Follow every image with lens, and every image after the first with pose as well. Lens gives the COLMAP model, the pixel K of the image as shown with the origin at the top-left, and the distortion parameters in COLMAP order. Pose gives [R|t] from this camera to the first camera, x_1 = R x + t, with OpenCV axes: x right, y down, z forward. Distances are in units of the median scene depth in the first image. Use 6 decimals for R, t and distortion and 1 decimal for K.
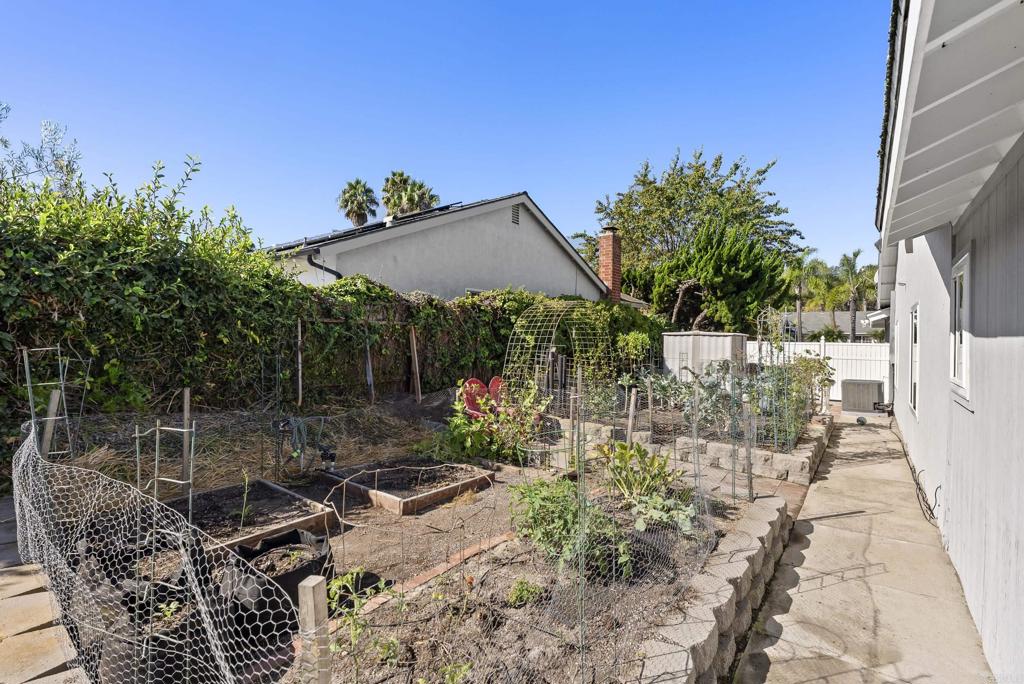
lens RADIAL K [[468.9, 0, 513.1], [0, 468.9, 331.2], [0, 0, 1]] dist [-0.004589, -0.000234]
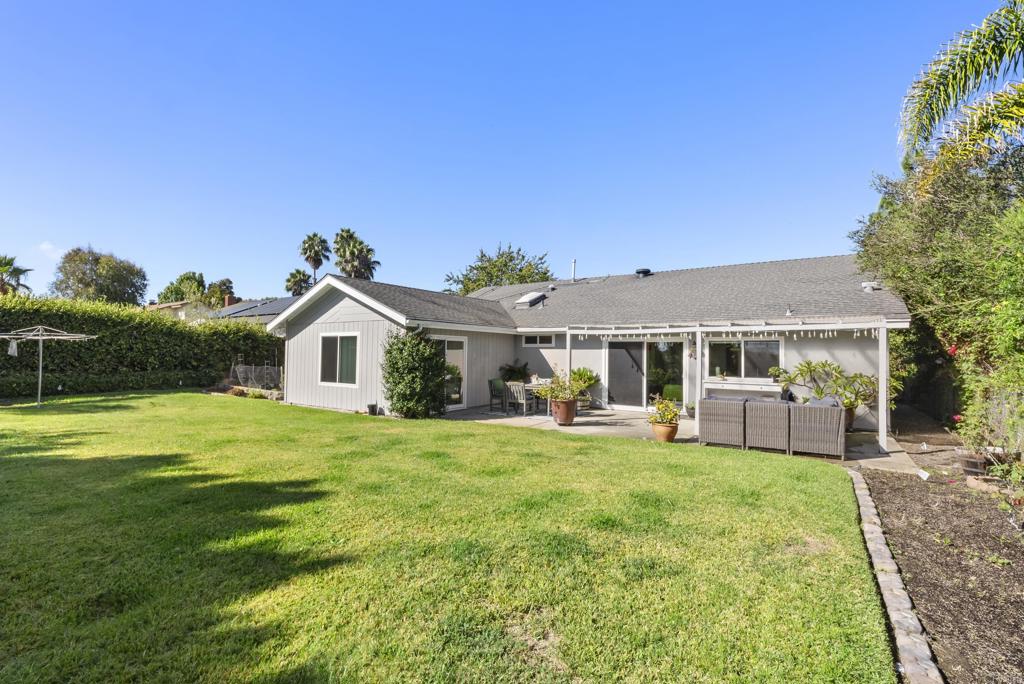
lens RADIAL K [[468.9, 0, 513.1], [0, 468.9, 331.2], [0, 0, 1]] dist [-0.004589, -0.000234]
pose [[0.998055, -0.000193, 0.062337, 0.147403], [0.002280, 0.999439, -0.033409, -0.003430], [-0.062296, 0.033486, 0.997496, -0.350956]]
